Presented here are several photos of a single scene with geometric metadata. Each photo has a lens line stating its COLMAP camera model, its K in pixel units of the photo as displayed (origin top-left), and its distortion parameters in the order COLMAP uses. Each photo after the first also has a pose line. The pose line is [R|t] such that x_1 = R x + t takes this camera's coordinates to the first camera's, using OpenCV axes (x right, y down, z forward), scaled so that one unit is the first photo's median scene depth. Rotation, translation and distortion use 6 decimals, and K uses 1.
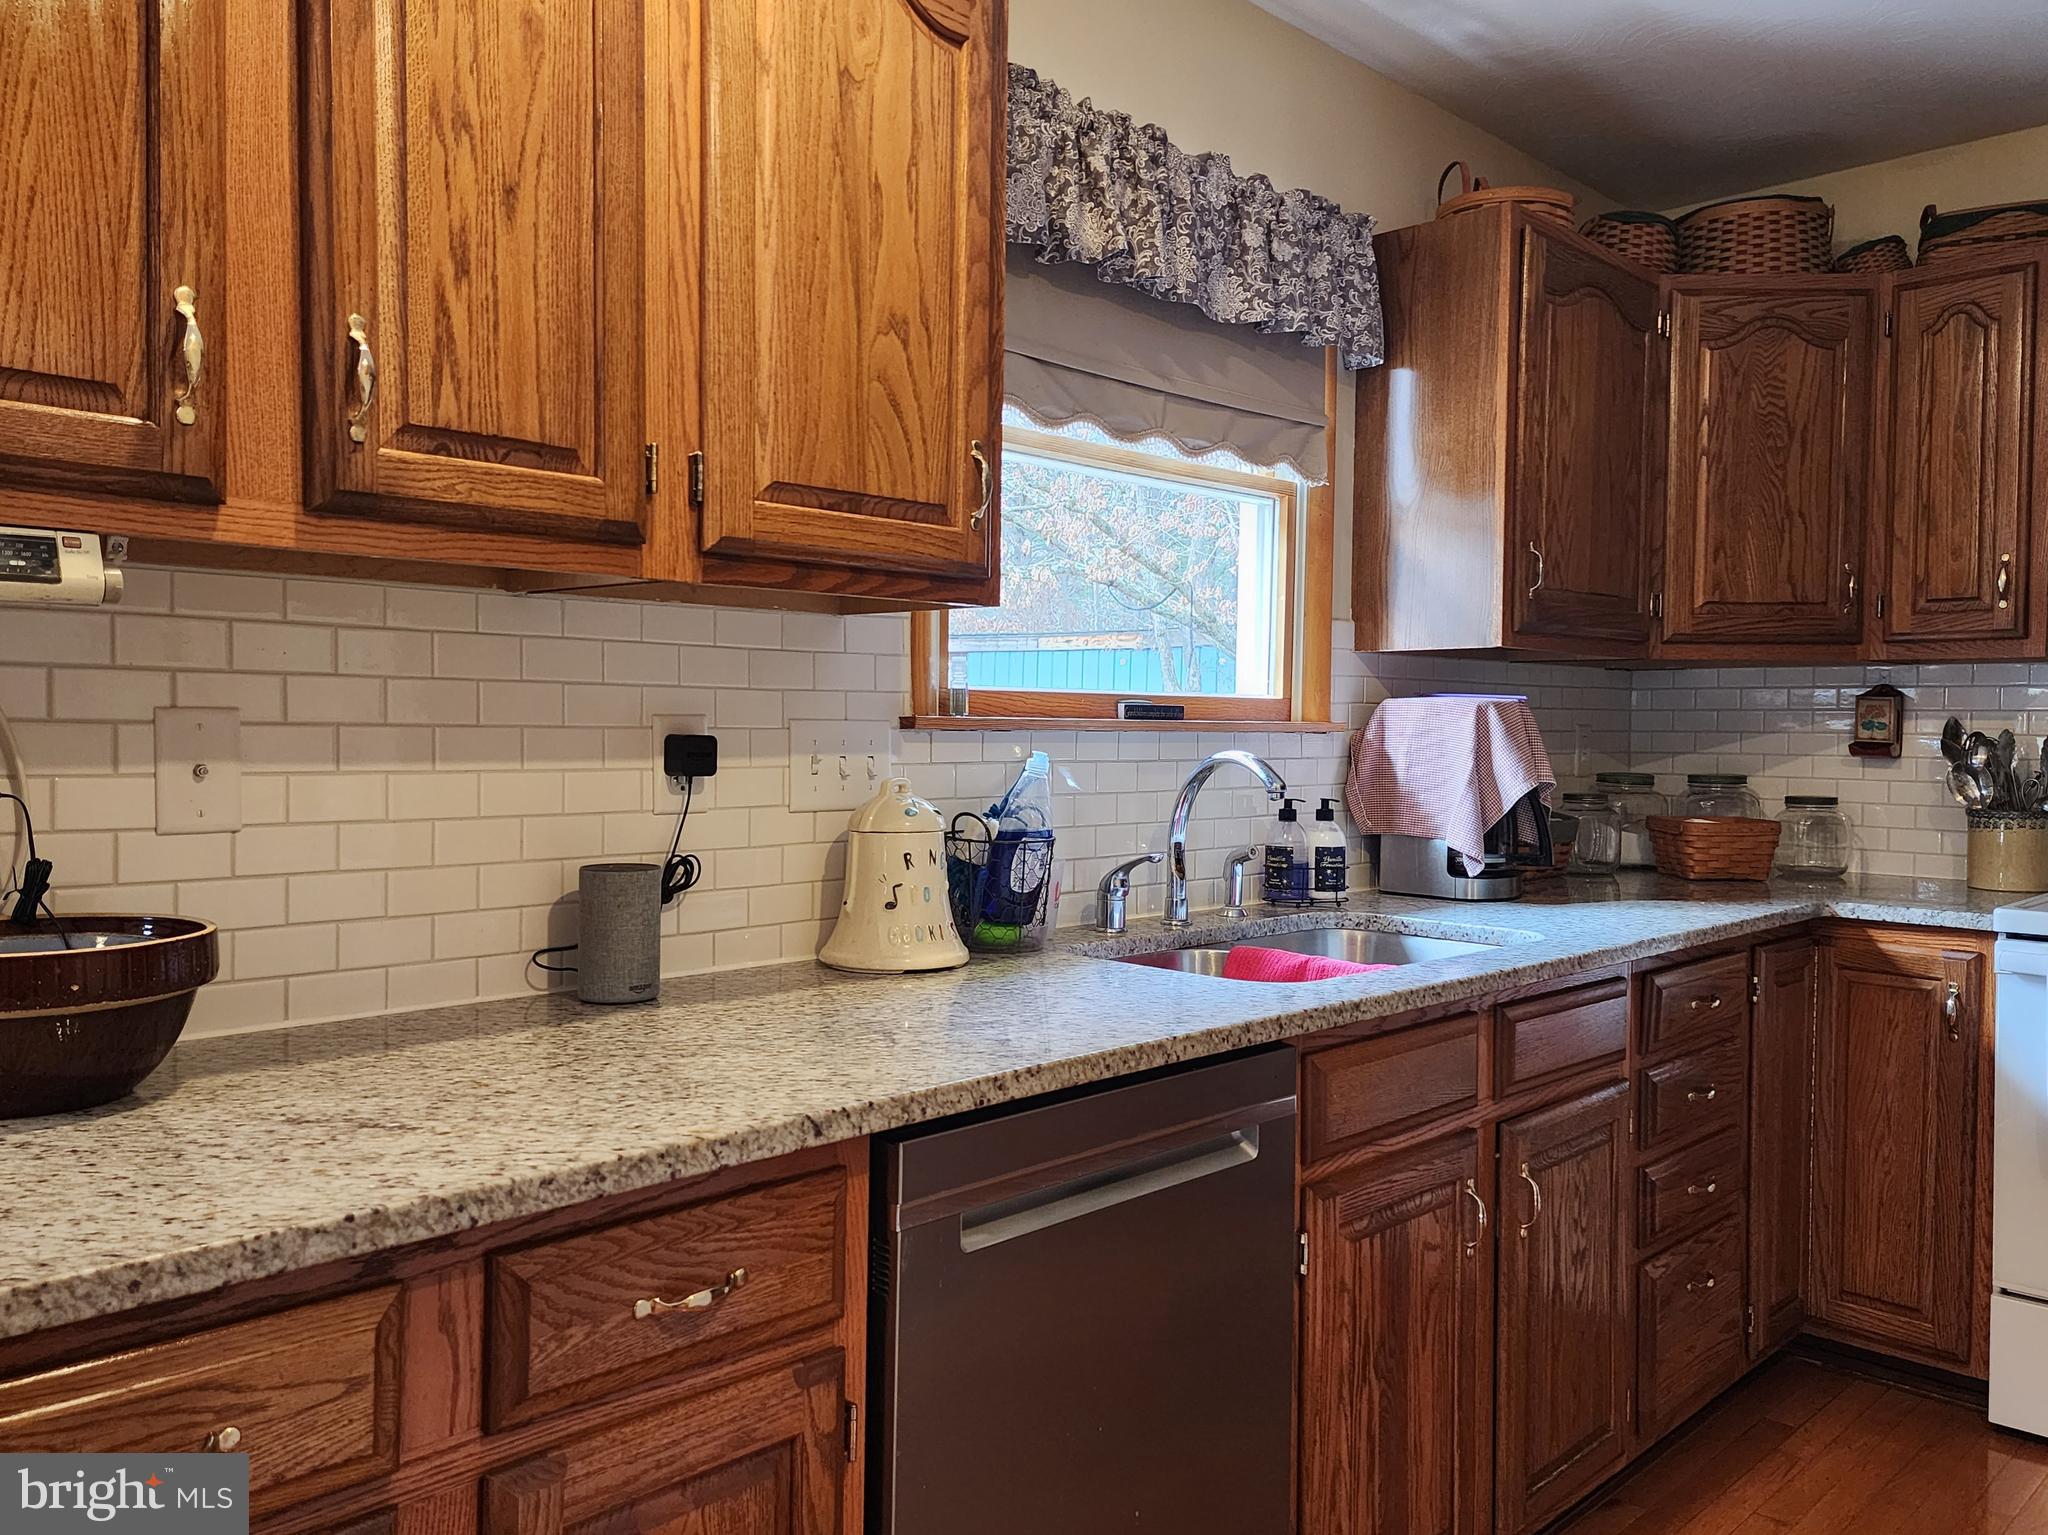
lens RADIAL K [[1525.7, 0, 1024.2], [0, 1525.7, 768.2], [0, 0, 1]] dist [0.091359, -0.082907]
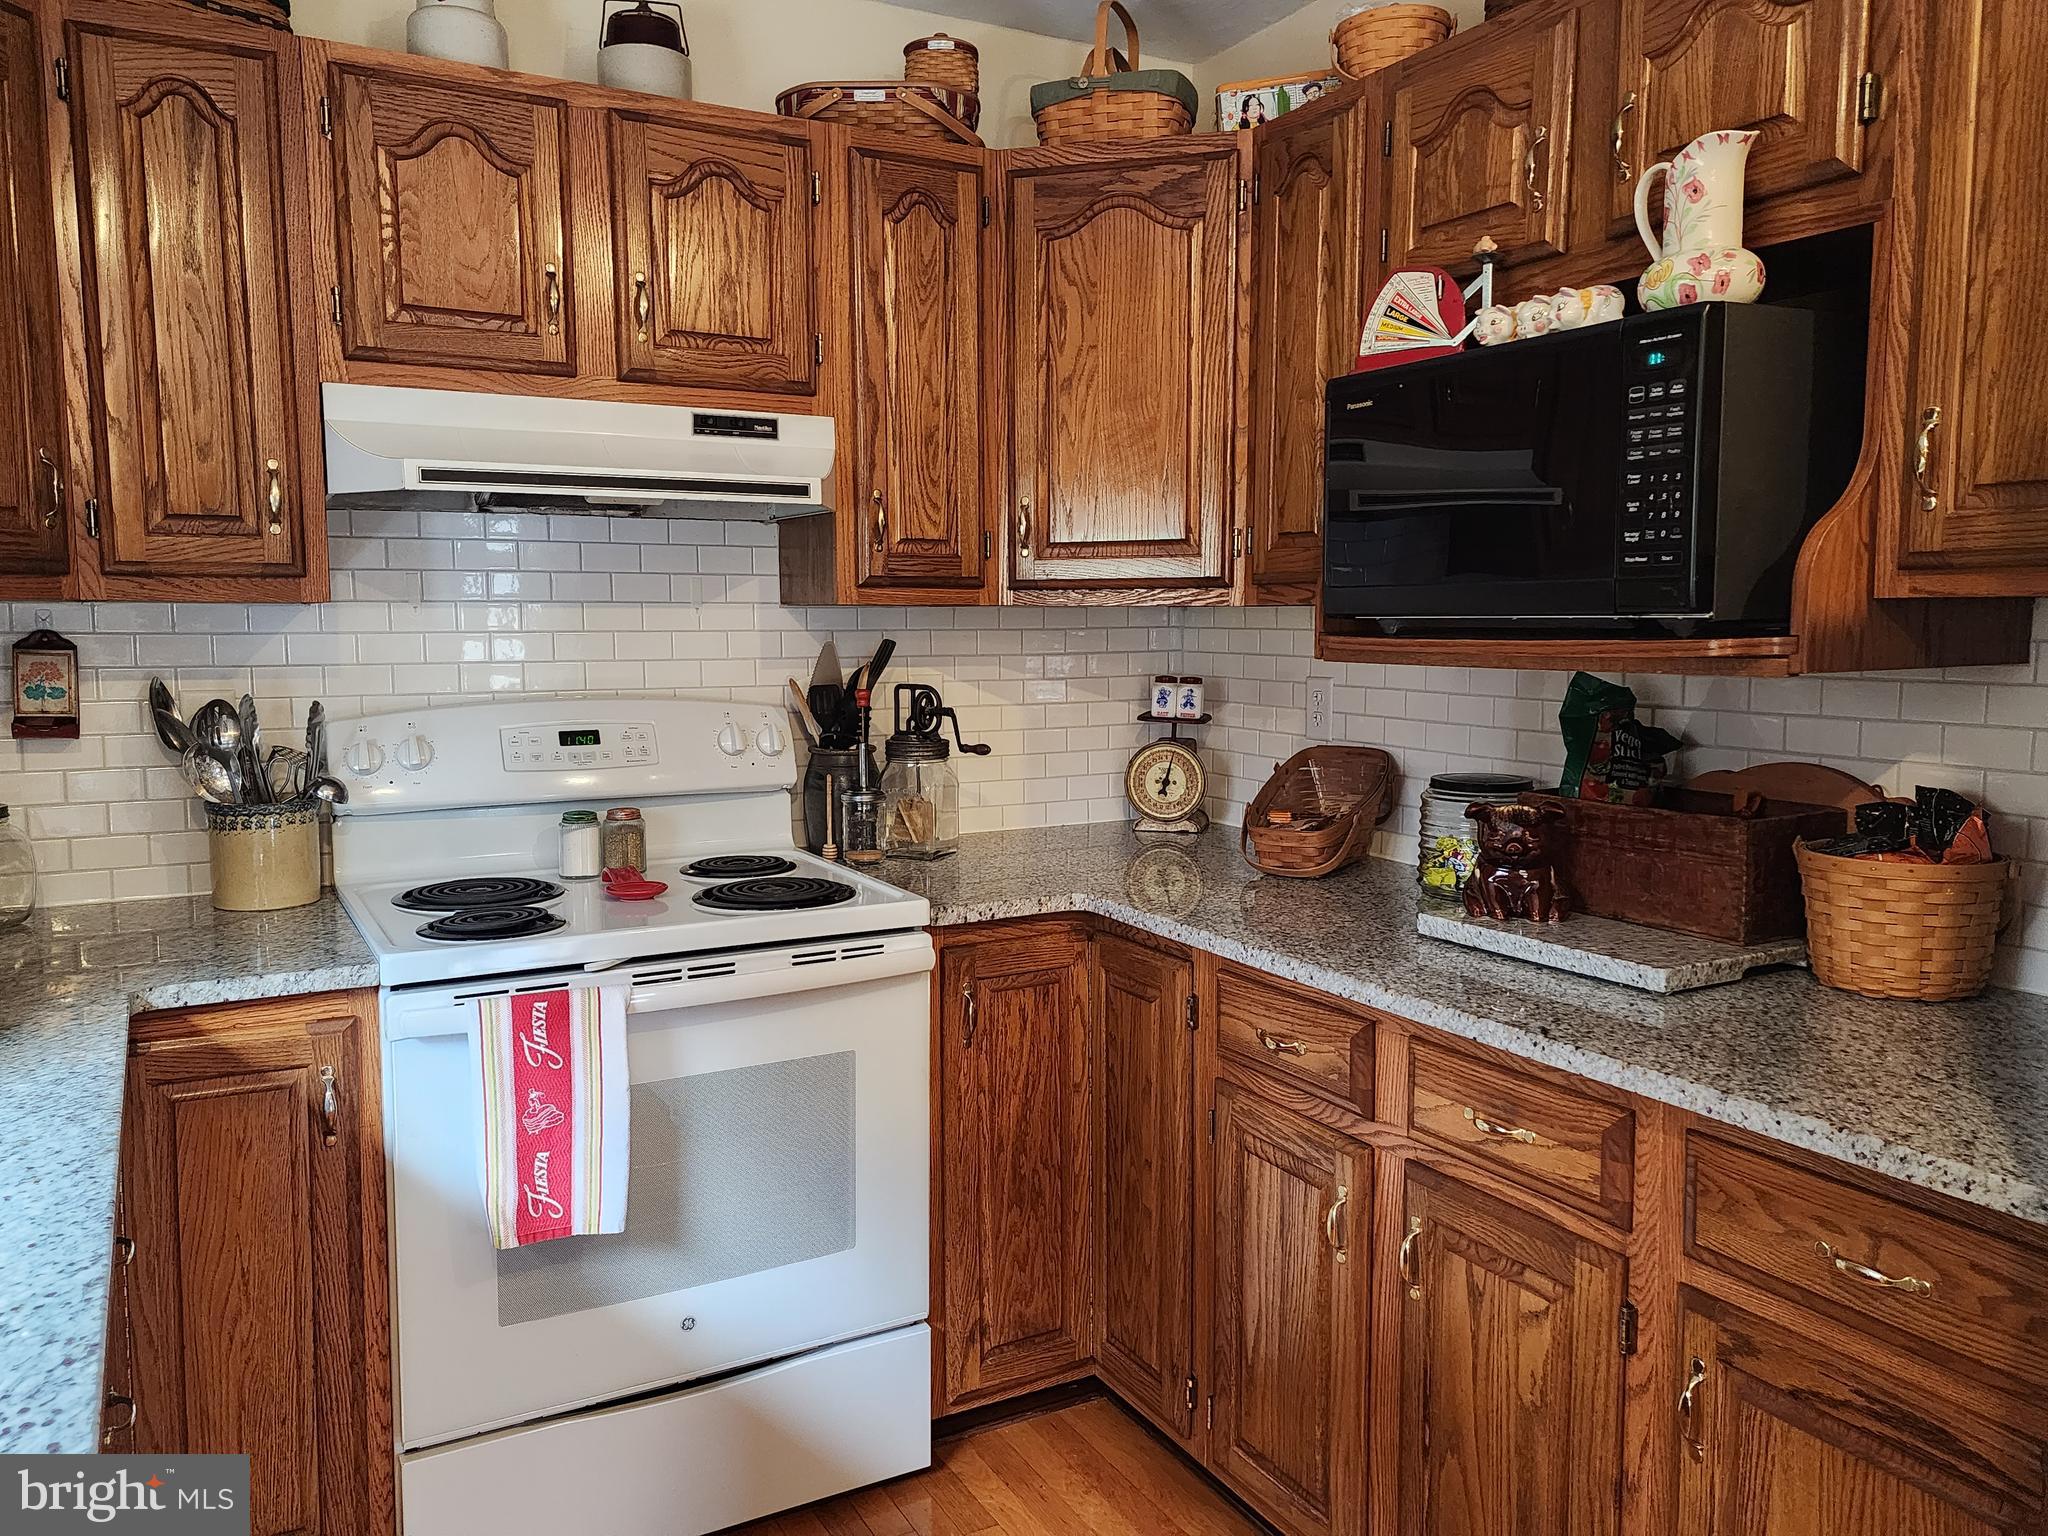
lens RADIAL K [[1525.7, 0, 1017.8], [0, 1525.7, 764.6], [0, 0, 1]] dist [0.091359, -0.082907]
pose [[0.280173, -0.099420, 0.954787, 0.020422], [0.031764, 0.995038, 0.094291, -0.057625], [-0.959424, 0.003910, 0.281941, 0.502799]]
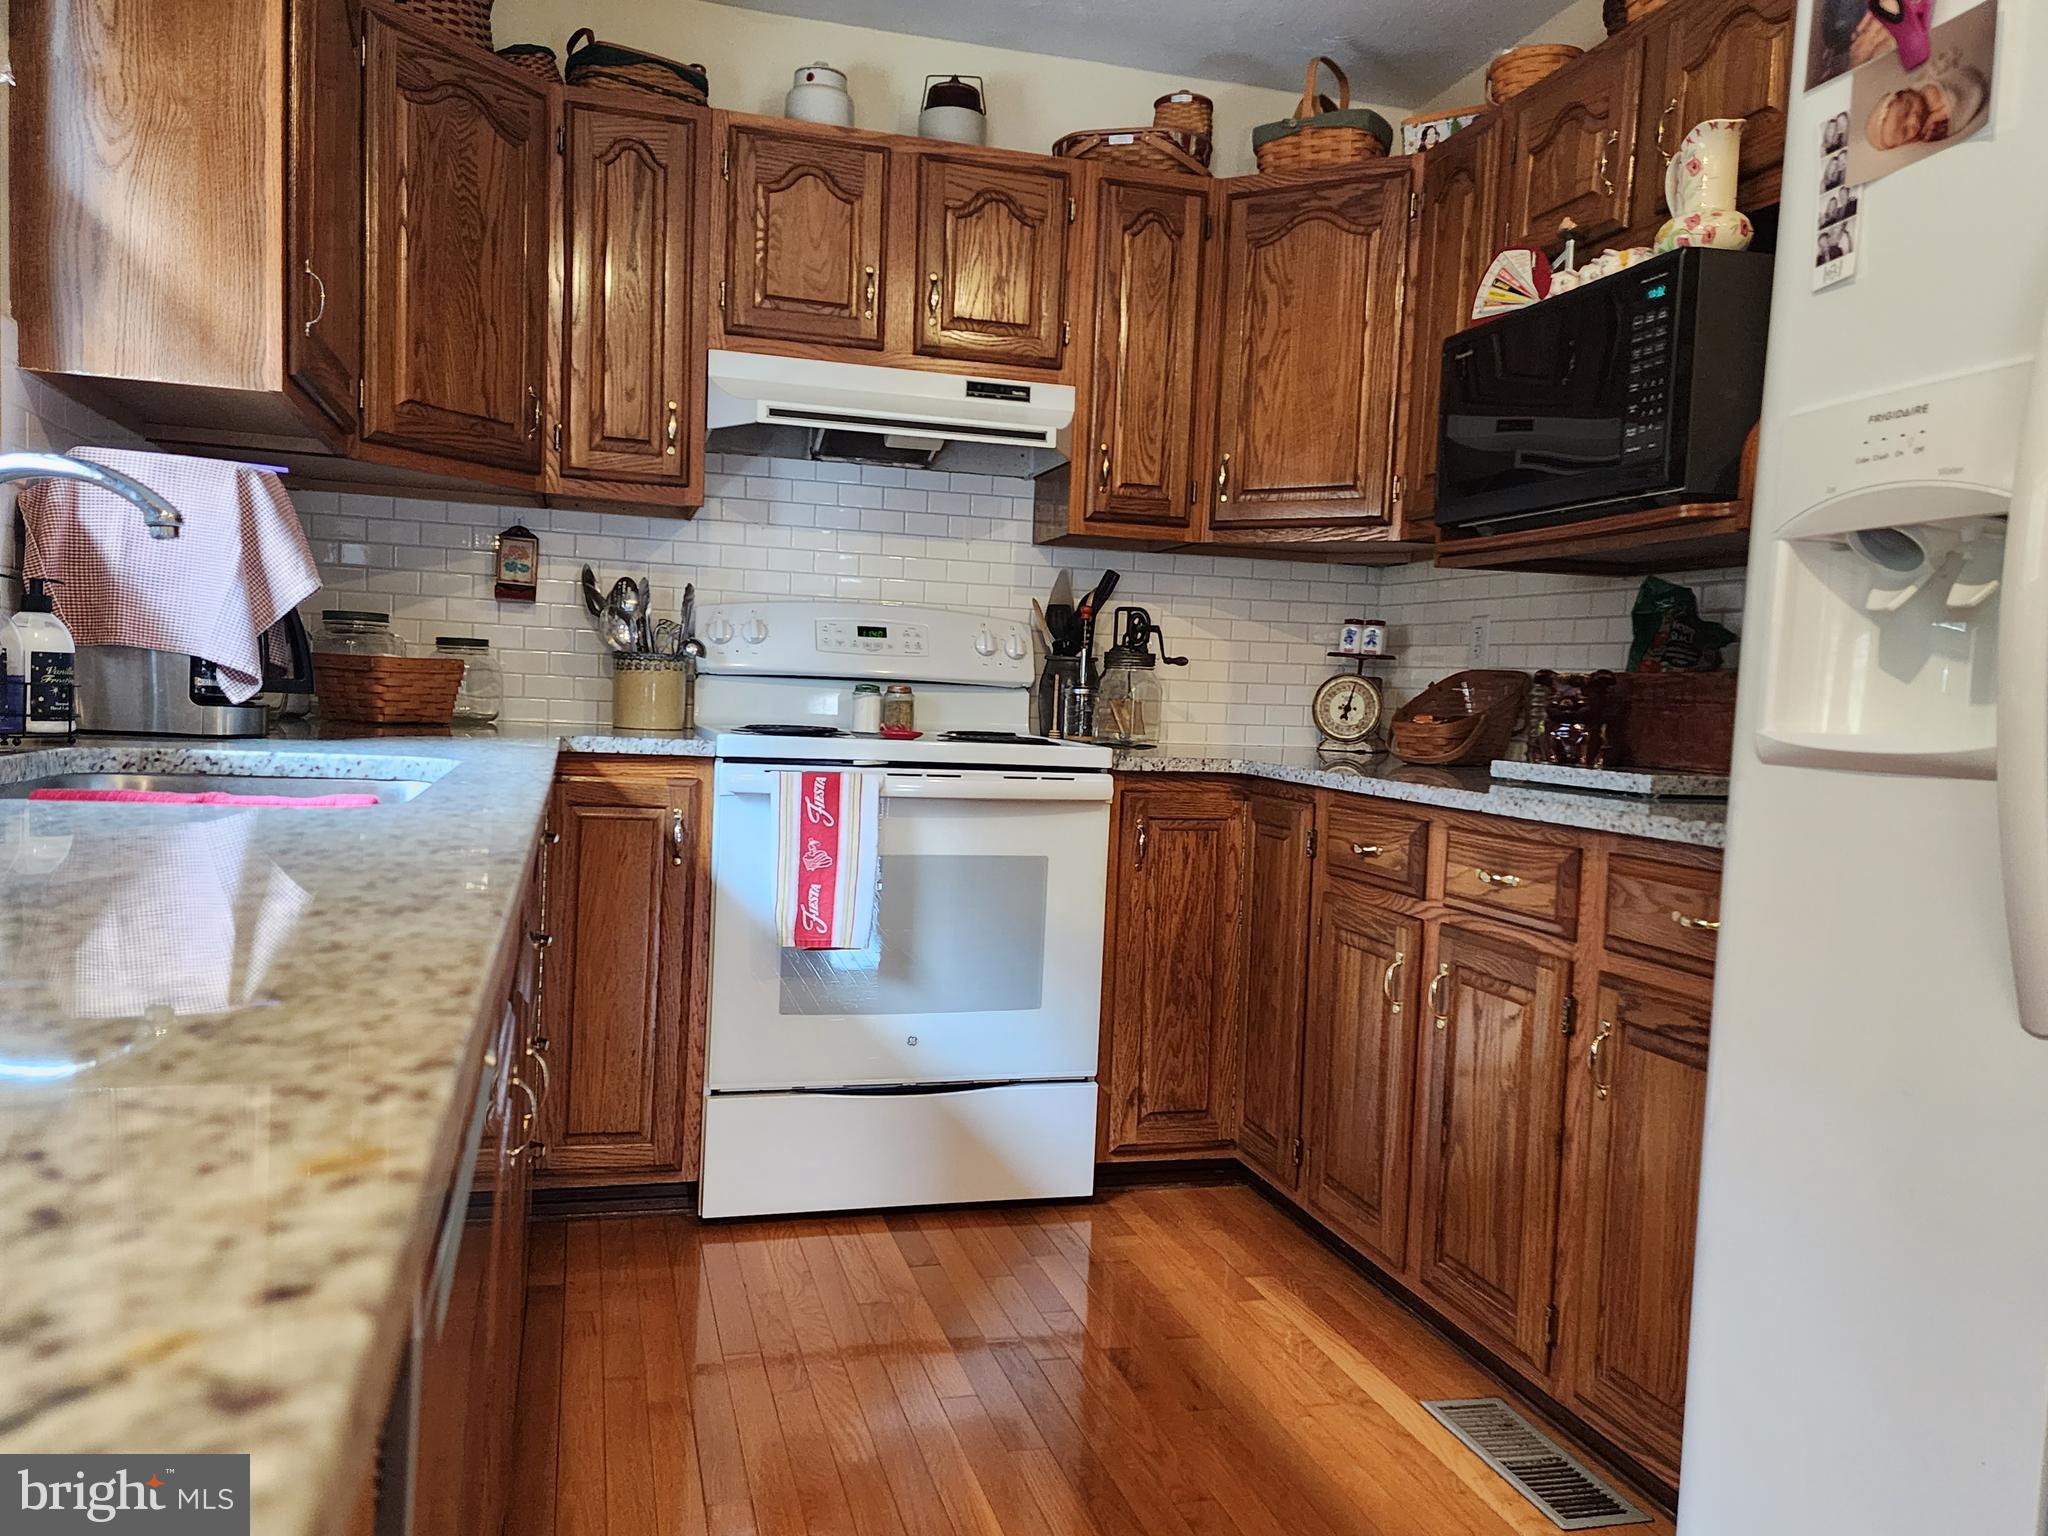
lens RADIAL K [[1525.7, 0, 1014.6], [0, 1525.7, 786.1], [0, 0, 1]] dist [0.091359, -0.082907]
pose [[0.486548, -0.038689, 0.872797, -0.182438], [-0.013744, 0.998556, 0.051926, 0.067696], [-0.873546, -0.037260, 0.485314, 0.318453]]
